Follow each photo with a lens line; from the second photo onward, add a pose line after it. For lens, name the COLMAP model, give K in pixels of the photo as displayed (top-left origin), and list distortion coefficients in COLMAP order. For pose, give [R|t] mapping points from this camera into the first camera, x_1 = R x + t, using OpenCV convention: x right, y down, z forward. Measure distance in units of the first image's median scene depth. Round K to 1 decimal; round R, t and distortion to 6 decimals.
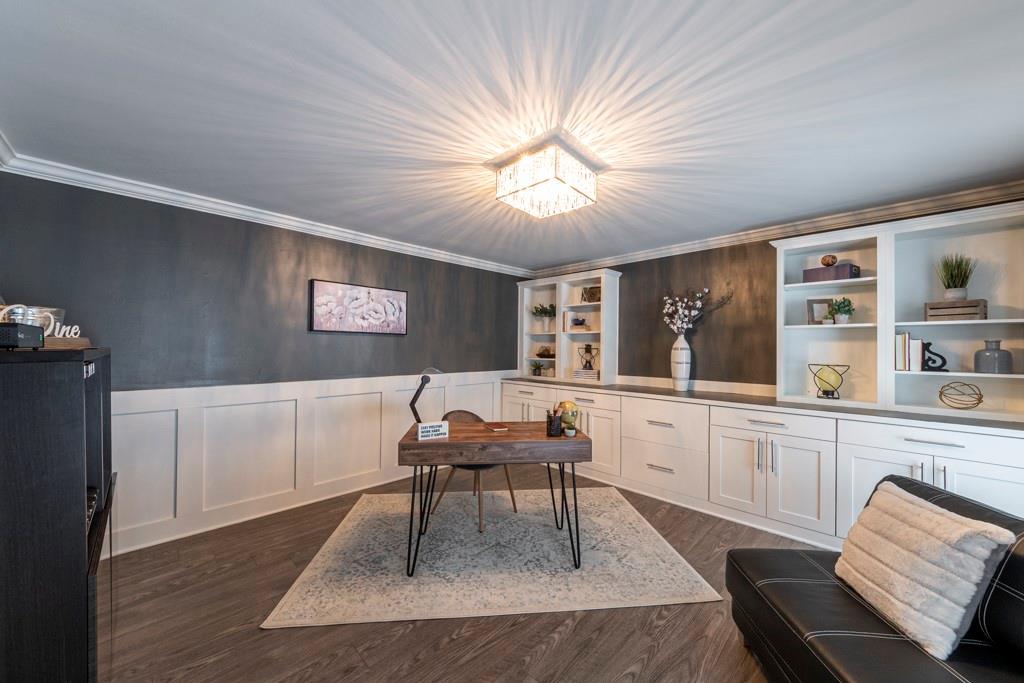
lens RADIAL K [[381.0, 0, 509.5], [0, 381.0, 344.4], [0, 0, 1]] dist [0.001341, 0.000011]
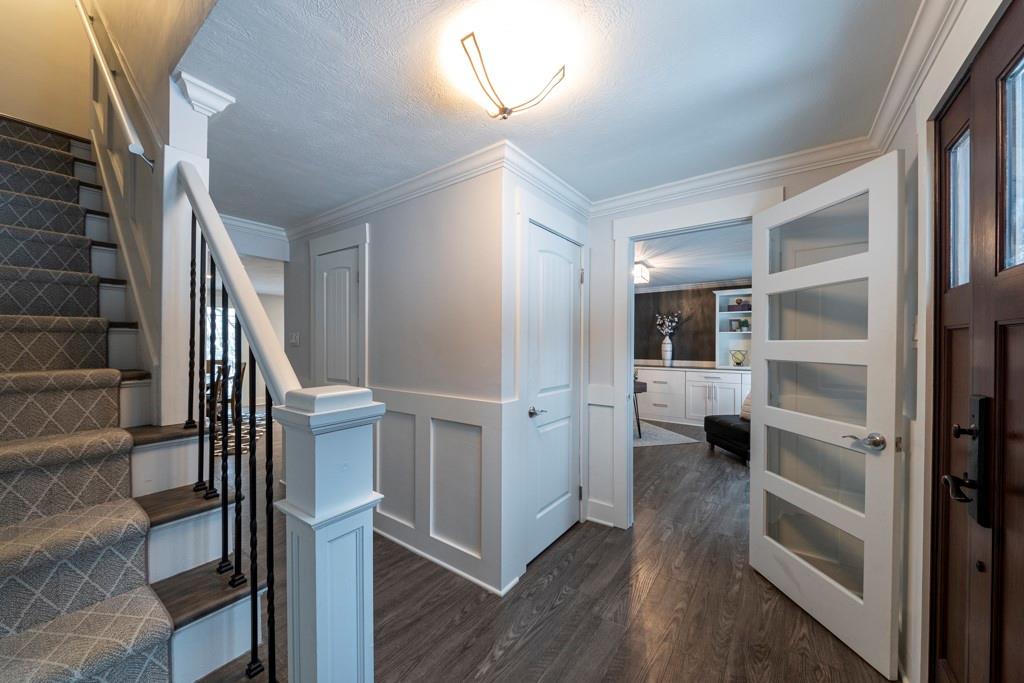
lens RADIAL K [[358.4, 0, 516.0], [0, 358.4, 343.4], [0, 0, 1]] dist [-0.000963, -0.000008]
pose [[0.989476, 0.000732, 0.144696, -0.568164], [-0.001345, 0.999991, 0.004142, 0.005145], [-0.144691, -0.004293, 0.989468, -0.665027]]
